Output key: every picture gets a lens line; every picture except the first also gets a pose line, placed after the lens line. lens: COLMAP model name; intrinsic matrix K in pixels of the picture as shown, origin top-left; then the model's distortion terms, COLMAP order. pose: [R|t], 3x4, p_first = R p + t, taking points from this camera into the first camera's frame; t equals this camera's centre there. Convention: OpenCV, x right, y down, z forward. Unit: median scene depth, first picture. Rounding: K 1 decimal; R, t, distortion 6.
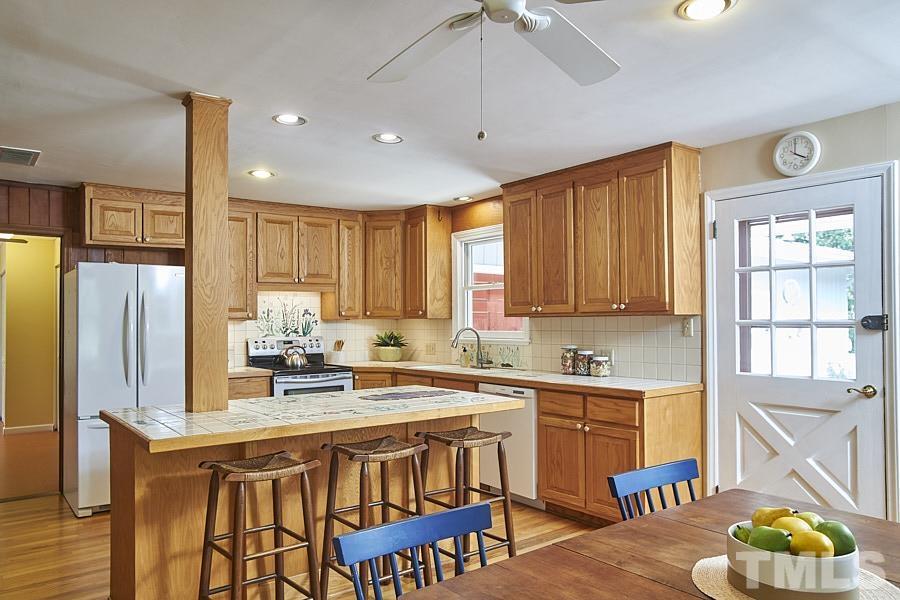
lens RADIAL K [[643.4, 0, 449.8], [0, 643.4, 311.6], [0, 0, 1]] dist [-0.025415, 0.003461]
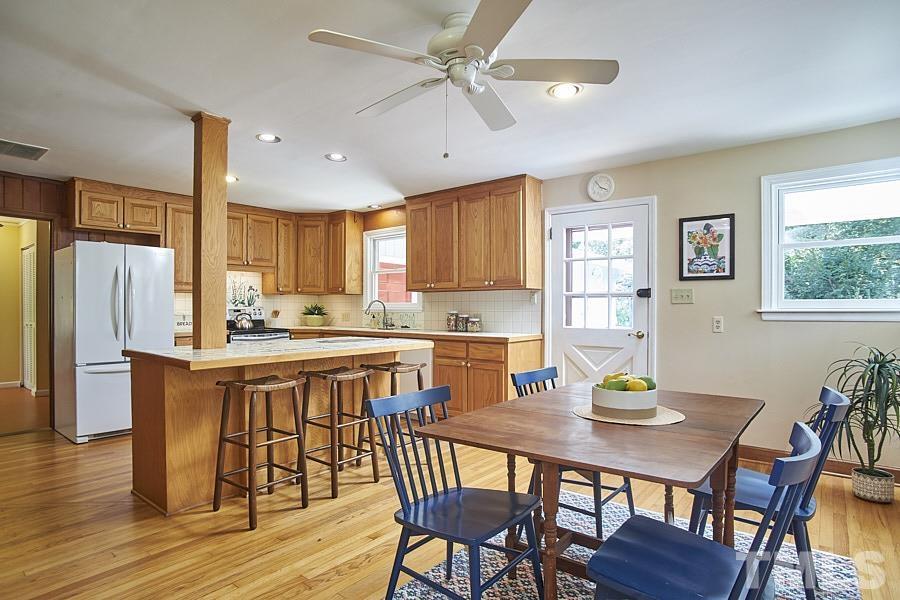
lens RADIAL K [[488.5, 0, 446.5], [0, 488.5, 310.6], [0, 0, 1]] dist [-0.068993, 0.030516]
pose [[0.973125, 0.006669, 0.230183, -0.076119], [-0.011078, 0.999779, 0.017865, 0.030298], [-0.230013, -0.019935, 0.972983, -0.061034]]
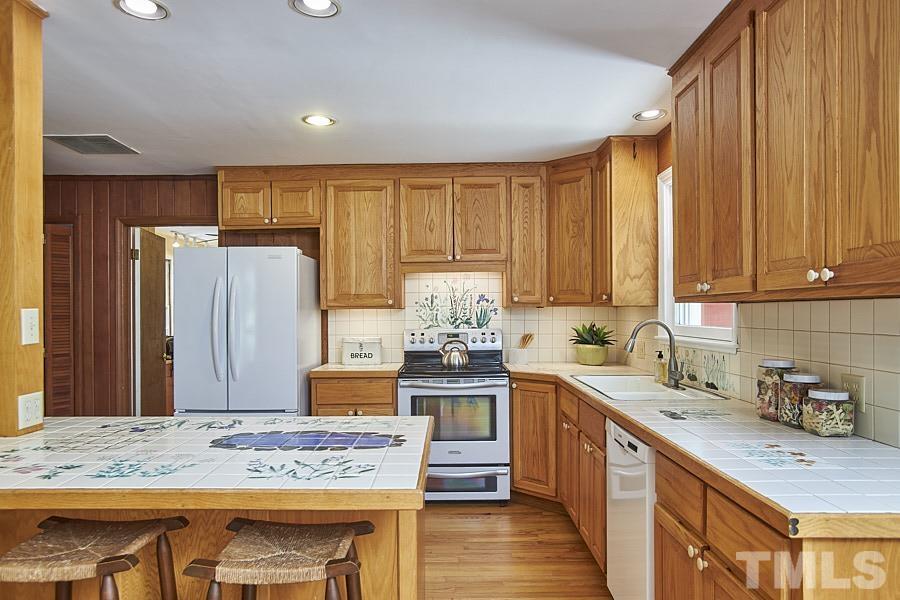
lens RADIAL K [[610.4, 0, 447.6], [0, 610.4, 313.6], [0, 0, 1]] dist [-0.052311, 0.050927]
pose [[0.786922, 0.005595, -0.617028, 0.260319], [0.008523, 0.999765, 0.019936, 0.005577], [0.616994, -0.020947, 0.786689, 0.464677]]
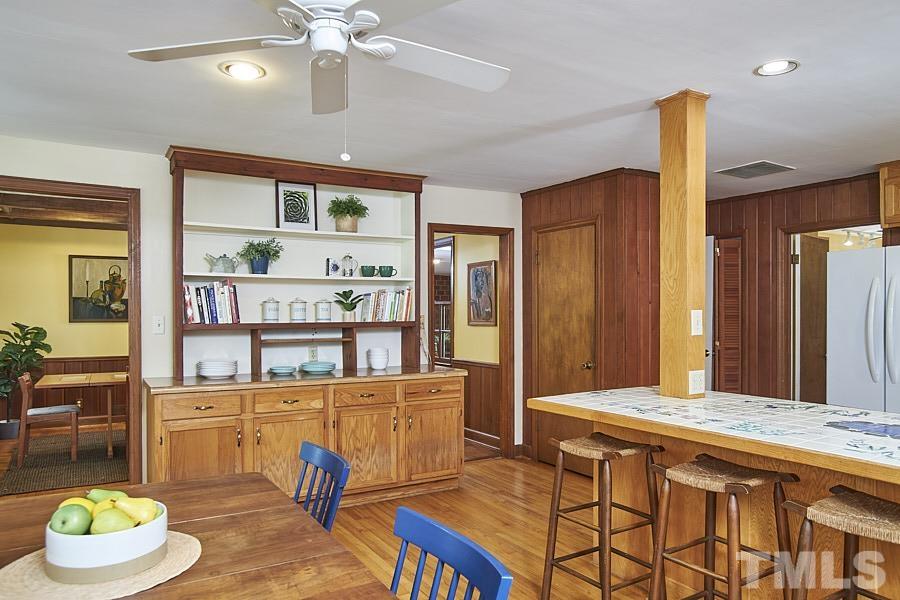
lens RADIAL K [[610.4, 0, 447.6], [0, 610.4, 313.6], [0, 0, 1]] dist [-0.052311, 0.050927]
pose [[-0.123765, 0.007451, -0.992284, 0.386619], [0.017256, 0.999837, 0.005356, 0.004216], [0.992161, -0.016460, -0.123874, 0.447275]]
